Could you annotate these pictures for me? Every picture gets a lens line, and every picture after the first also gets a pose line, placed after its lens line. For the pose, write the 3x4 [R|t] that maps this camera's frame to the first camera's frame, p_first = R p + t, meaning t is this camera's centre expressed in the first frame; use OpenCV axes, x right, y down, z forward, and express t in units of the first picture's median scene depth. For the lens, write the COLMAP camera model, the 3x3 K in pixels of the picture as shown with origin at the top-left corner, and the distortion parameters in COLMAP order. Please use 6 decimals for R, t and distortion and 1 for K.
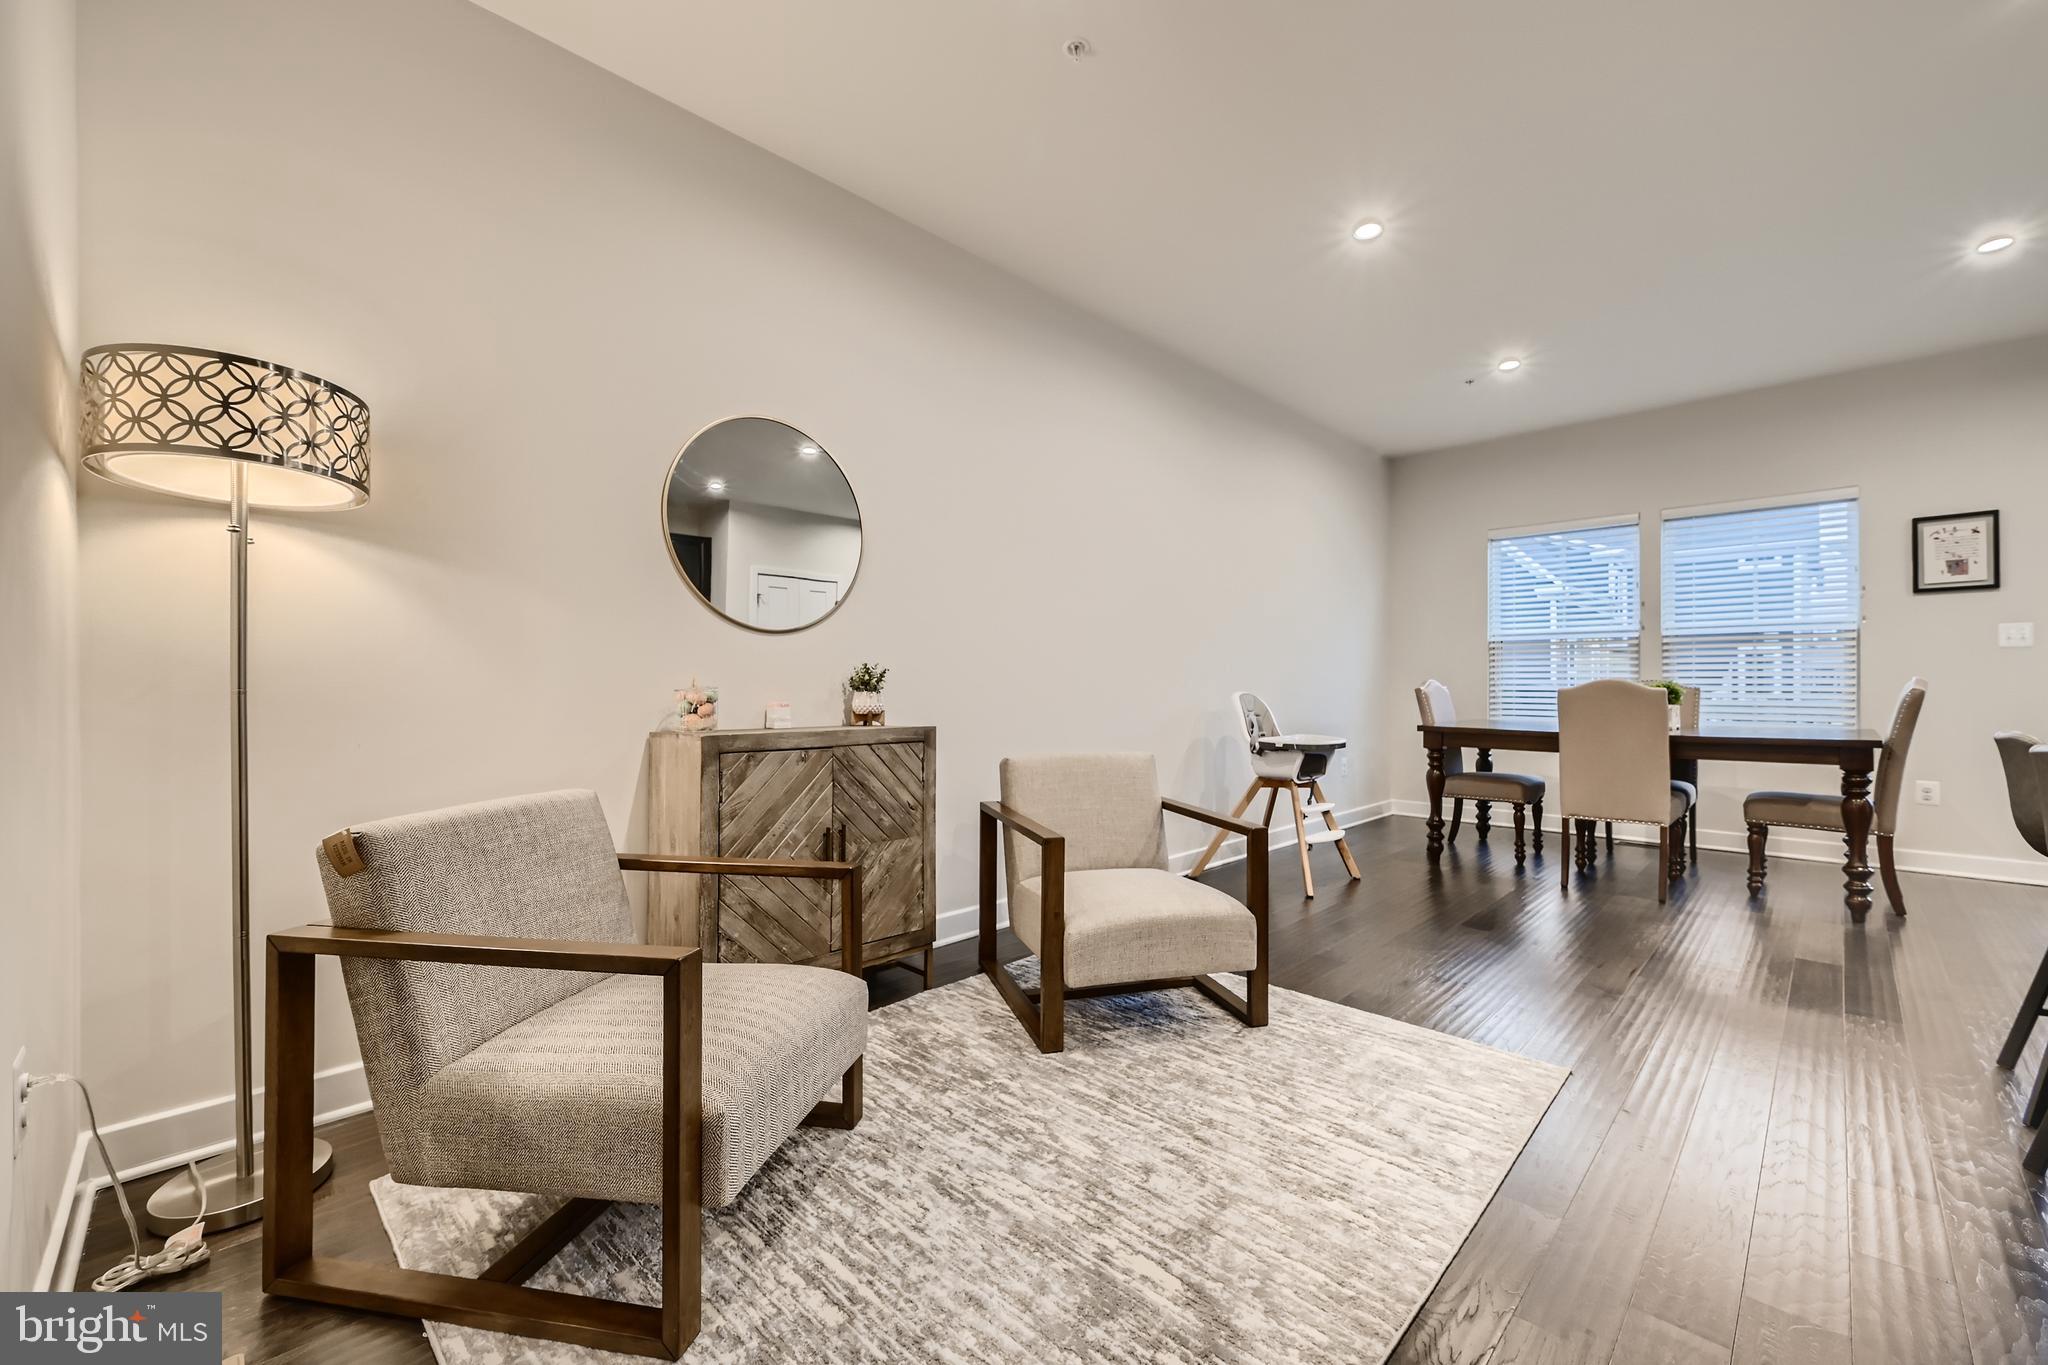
lens RADIAL K [[811.0, 0, 1036.4], [0, 811.0, 679.3], [0, 0, 1]] dist [-0.000944, 0.000563]
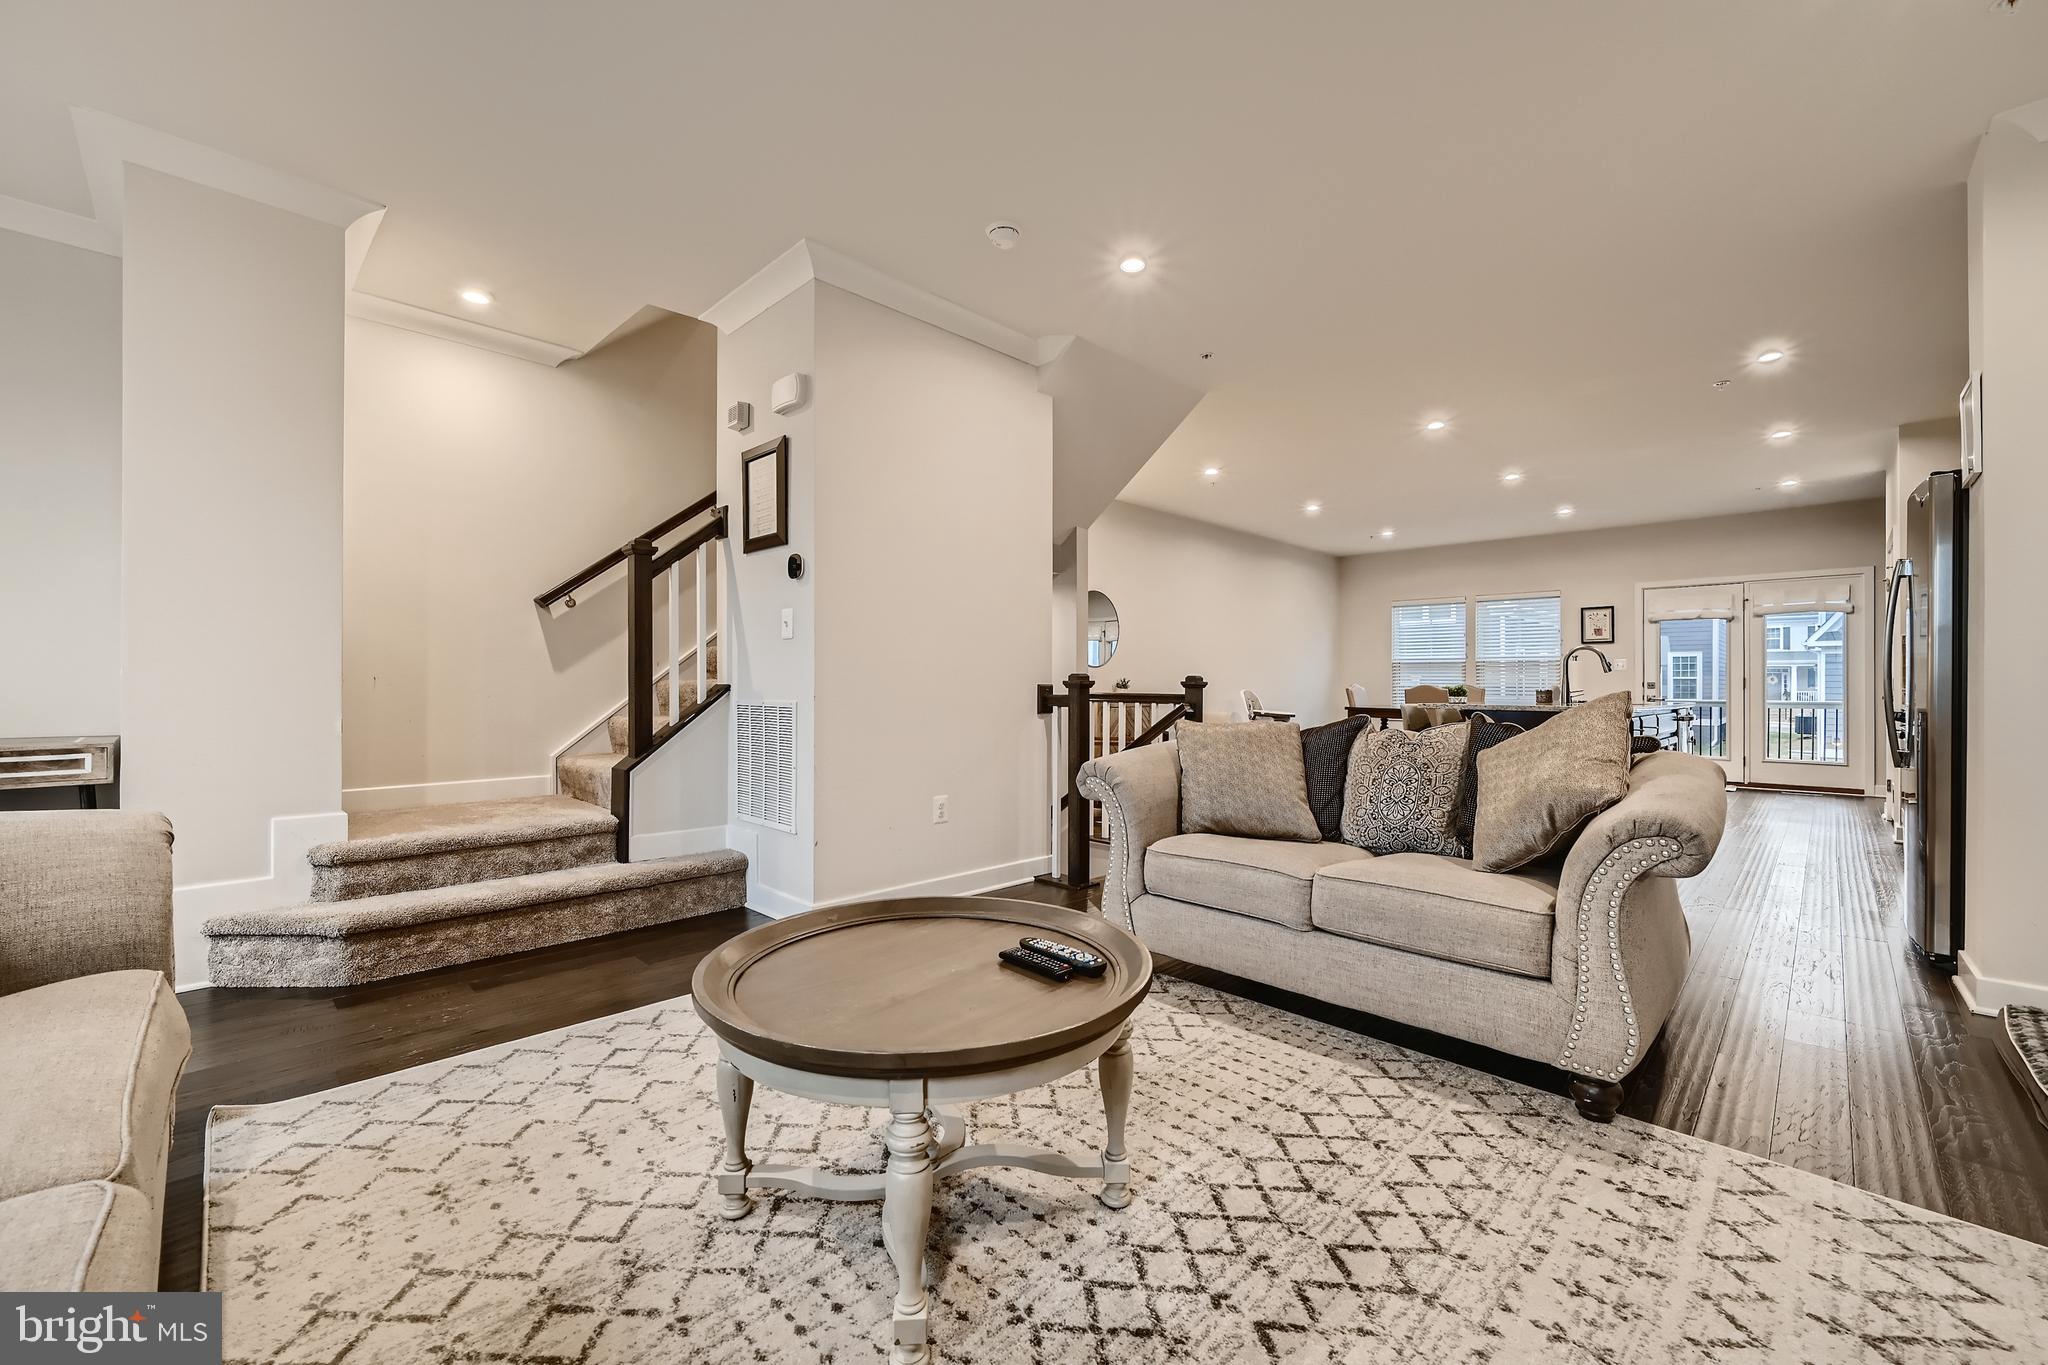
lens RADIAL K [[811.0, 0, 1009.2], [0, 811.0, 669.7], [0, 0, 1]] dist [-0.000944, 0.000563]
pose [[0.999581, -0.008223, 0.027755, -0.472912], [0.008223, 0.999966, 0.000136, -0.049055], [-0.027755, 0.000092, 0.999615, -1.069818]]
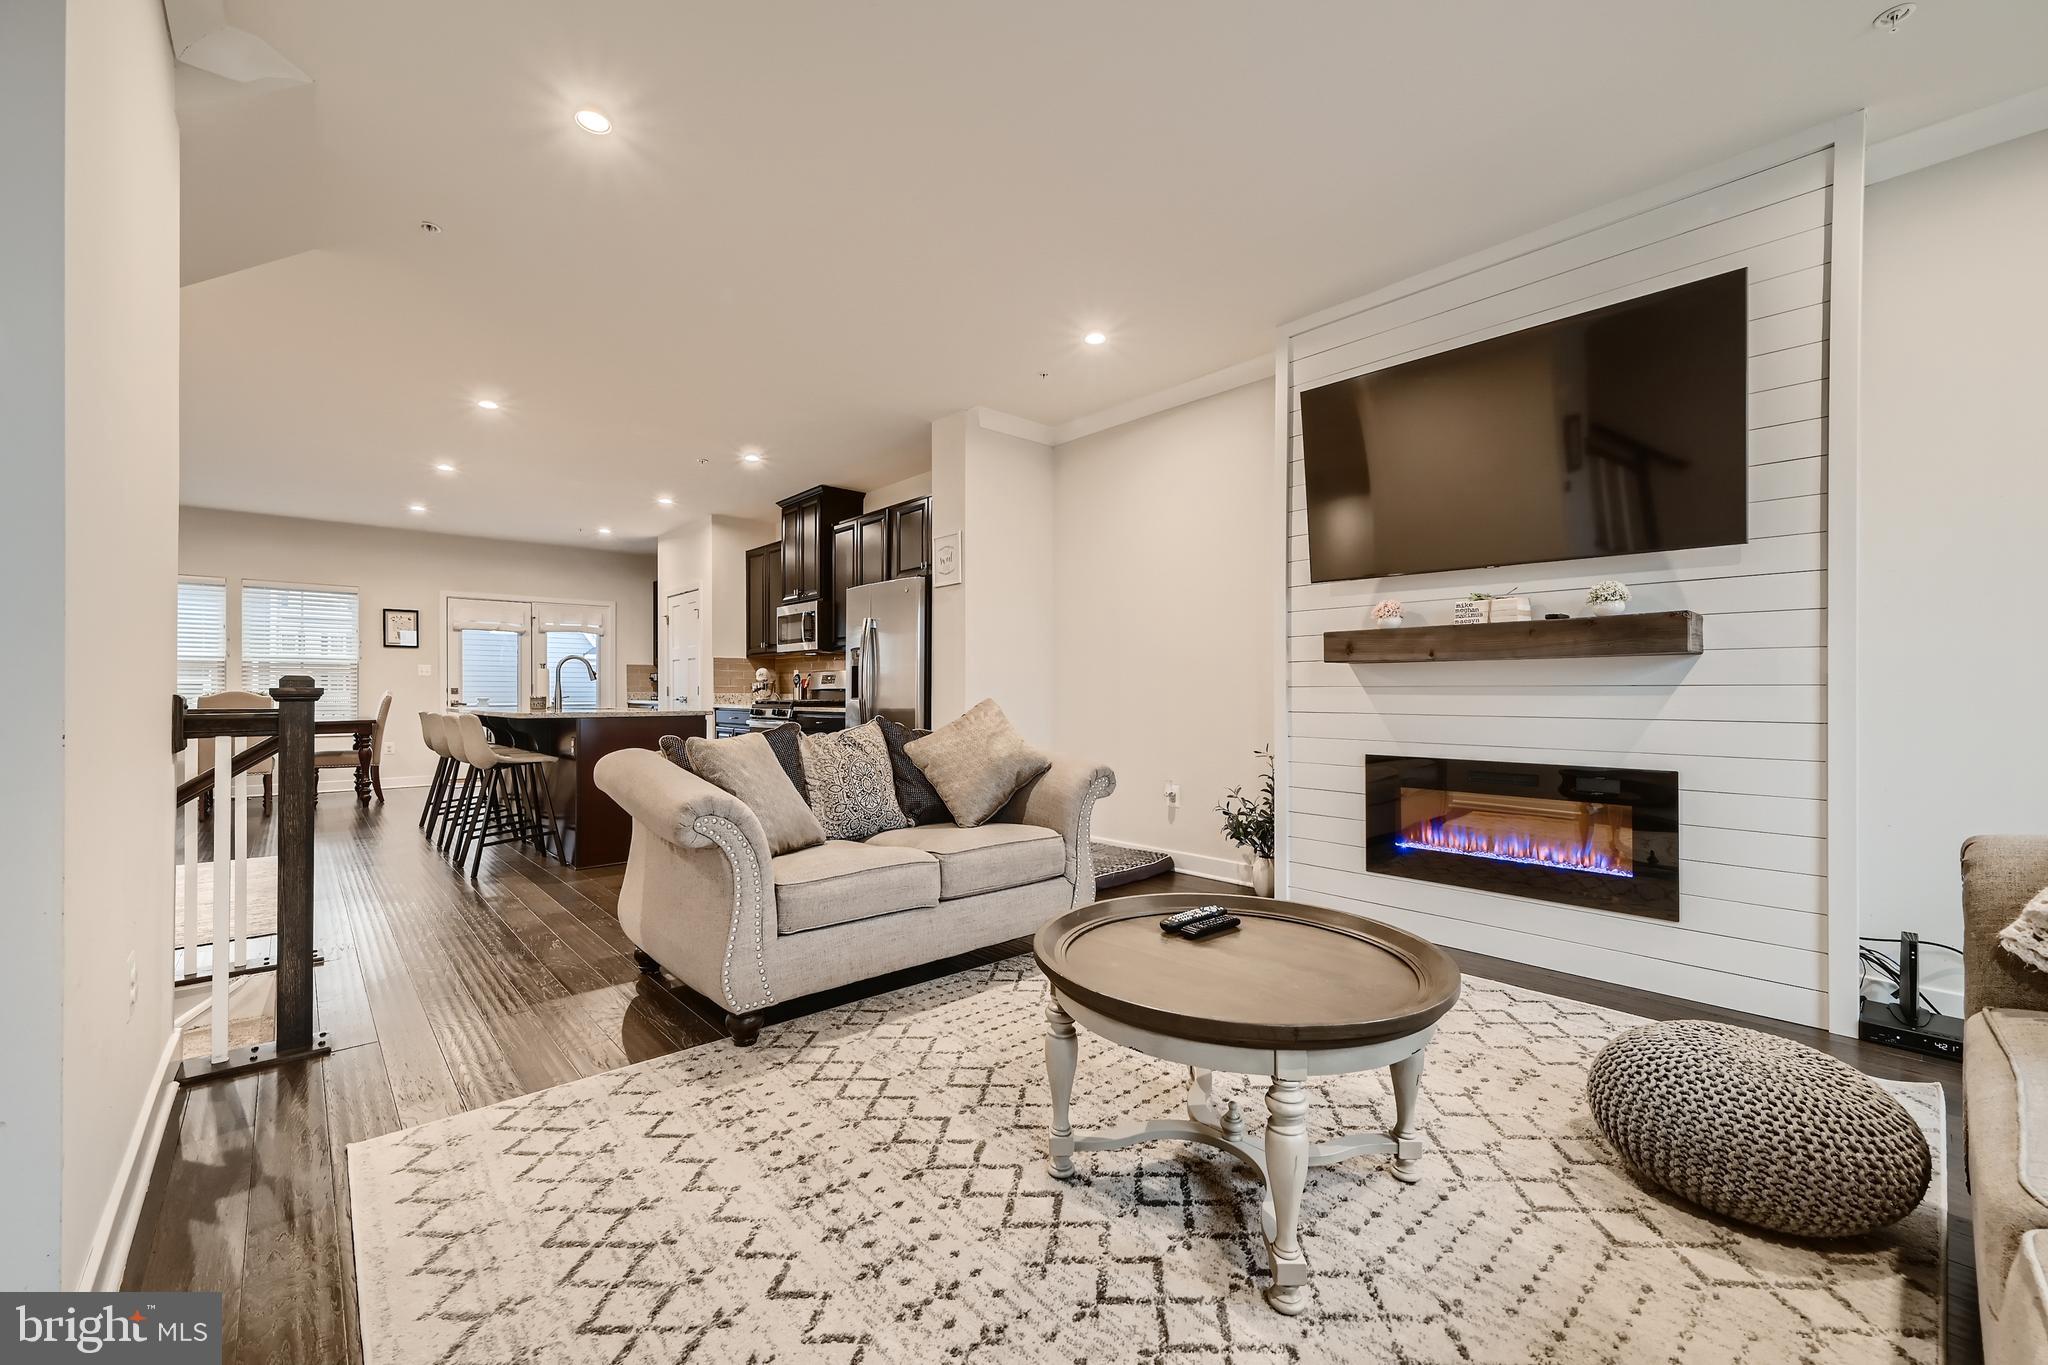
lens RADIAL K [[811.0, 0, 1037.7], [0, 811.0, 683.1], [0, 0, 1]] dist [-0.000944, 0.000563]
pose [[0.017316, -0.000597, 0.999850, -0.875610], [-0.019415, 0.999811, 0.000933, -0.048341], [-0.999662, -0.019428, 0.017302, -0.639143]]
